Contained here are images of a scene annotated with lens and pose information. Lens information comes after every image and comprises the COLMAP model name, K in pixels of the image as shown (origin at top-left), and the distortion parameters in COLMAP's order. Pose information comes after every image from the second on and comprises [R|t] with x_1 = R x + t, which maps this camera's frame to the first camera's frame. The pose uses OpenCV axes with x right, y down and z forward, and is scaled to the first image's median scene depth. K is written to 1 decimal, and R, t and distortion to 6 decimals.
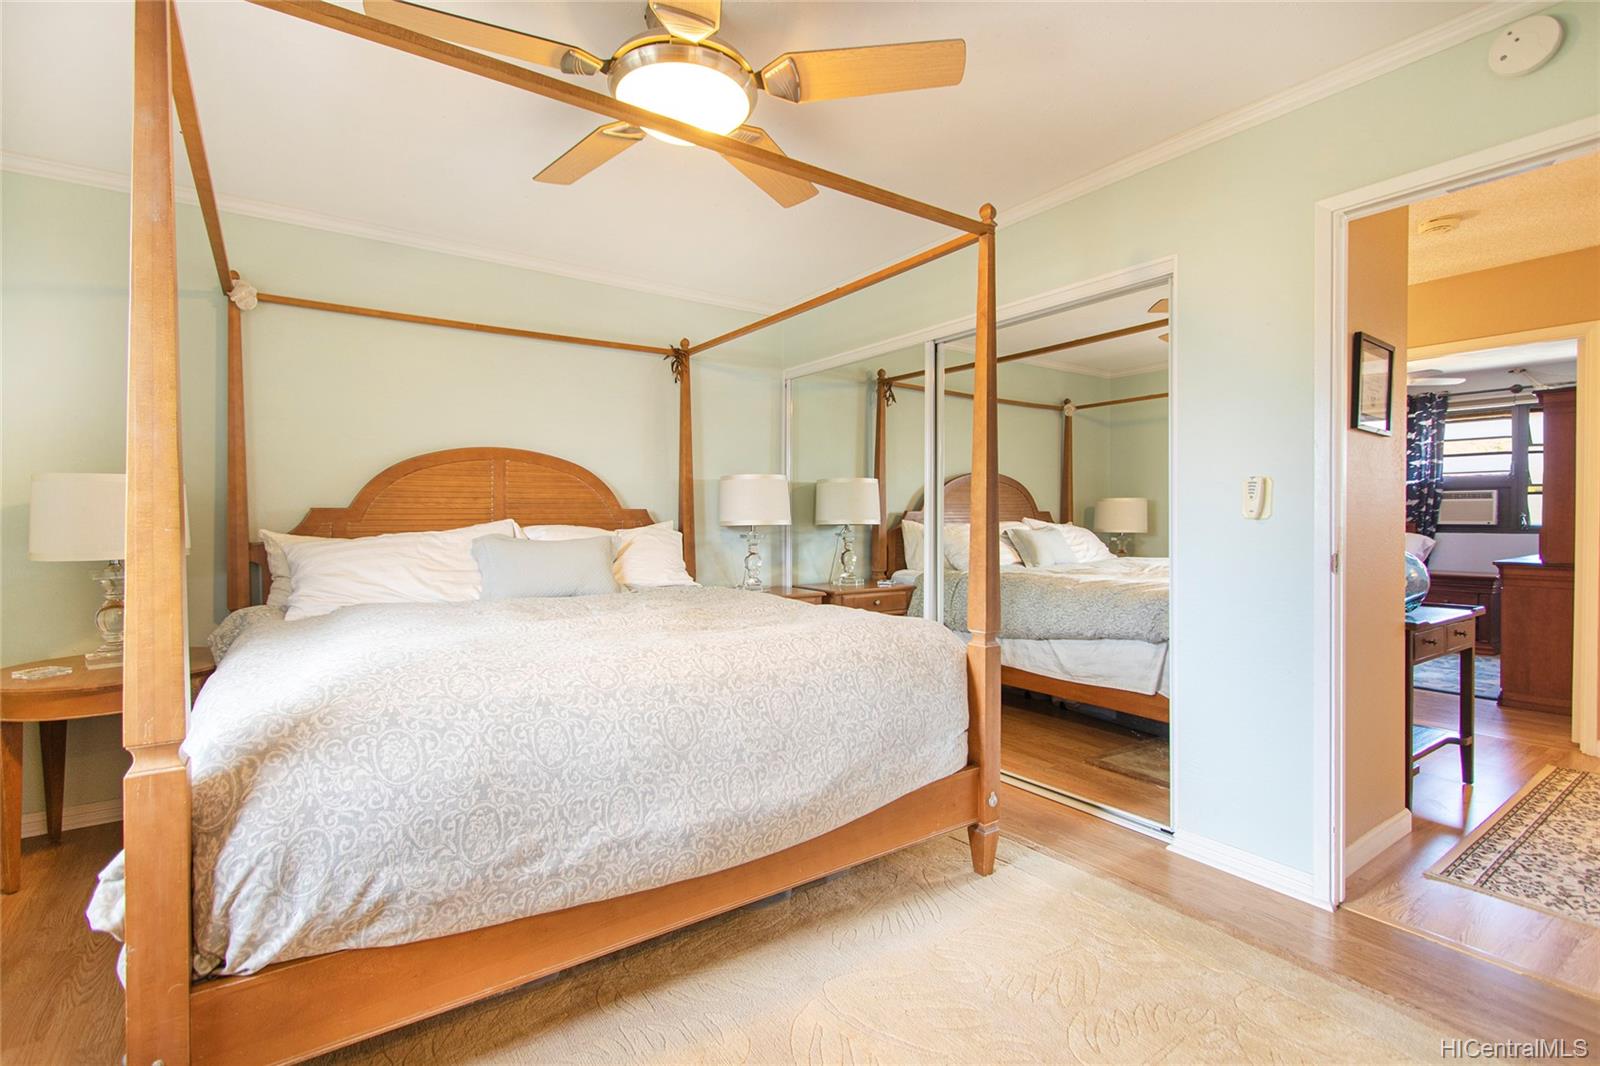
lens RADIAL K [[723.8, 0, 799.5], [0, 723.8, 522.7], [0, 0, 1]] dist [0.010224, -0.003908]
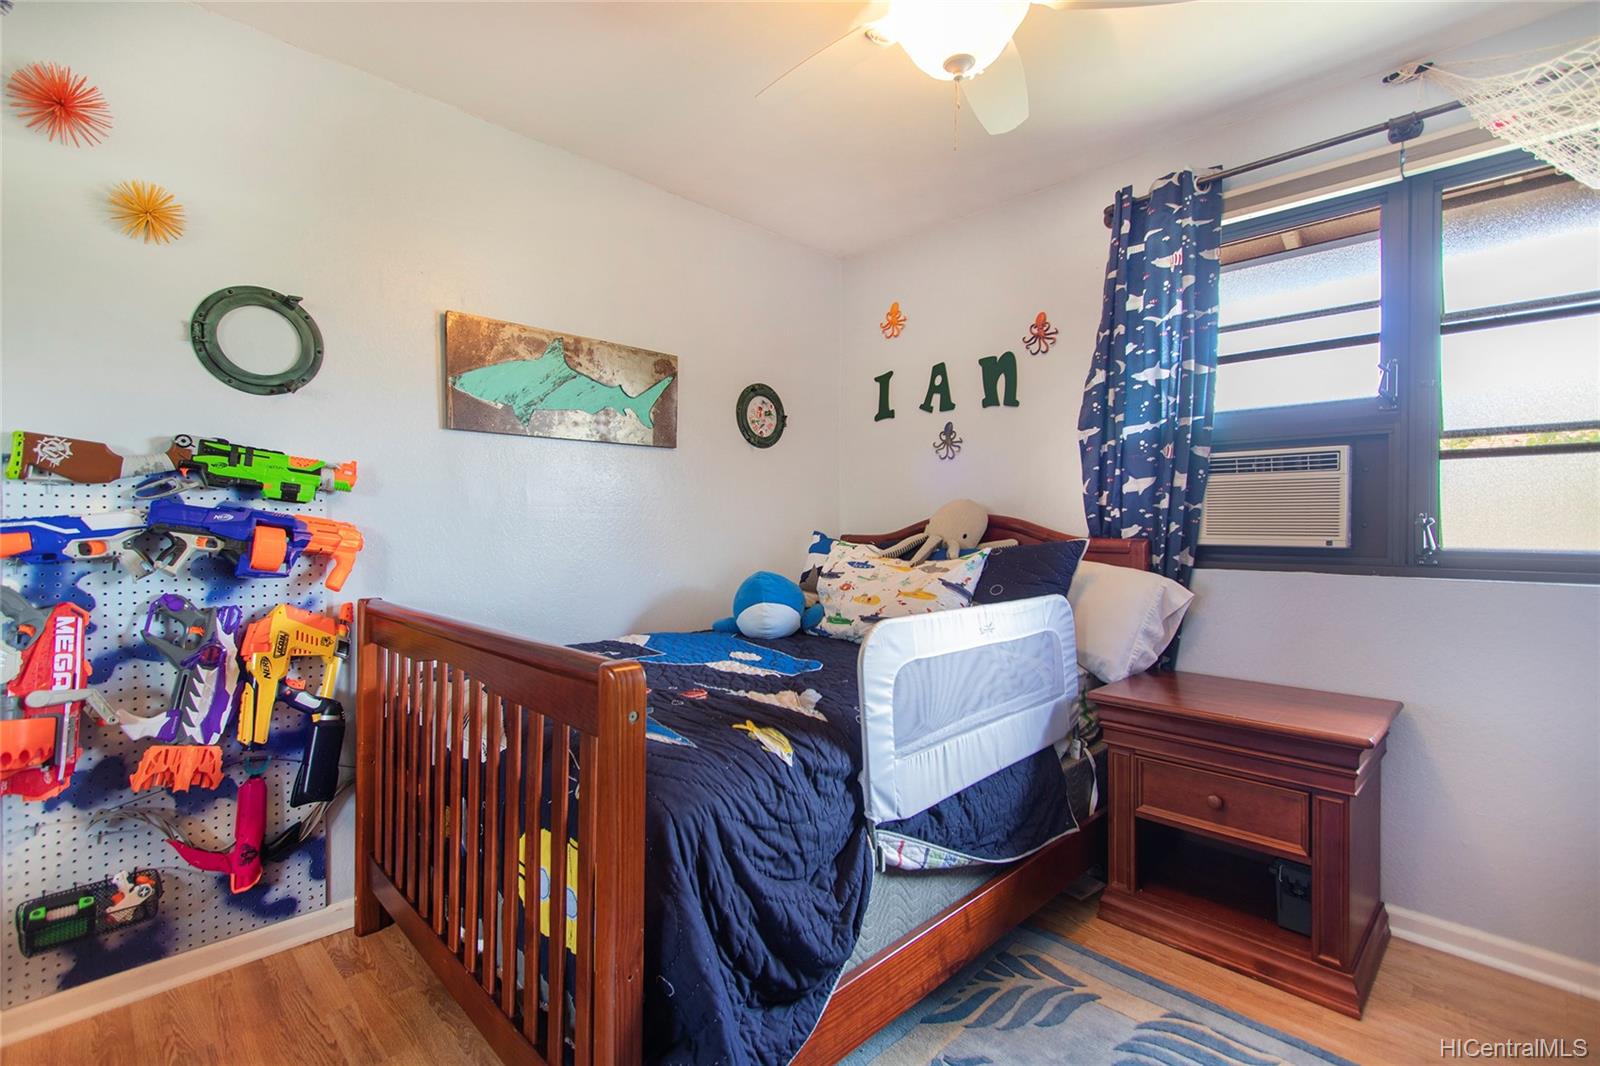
lens RADIAL K [[723.8, 0, 789.9], [0, 723.8, 528.1], [0, 0, 1]] dist [0.010224, -0.003908]
pose [[0.988586, 0.000242, 0.150659, 0.626183], [0.000461, 0.999989, -0.004634, -0.004870], [-0.150658, 0.004650, 0.988575, 0.679807]]
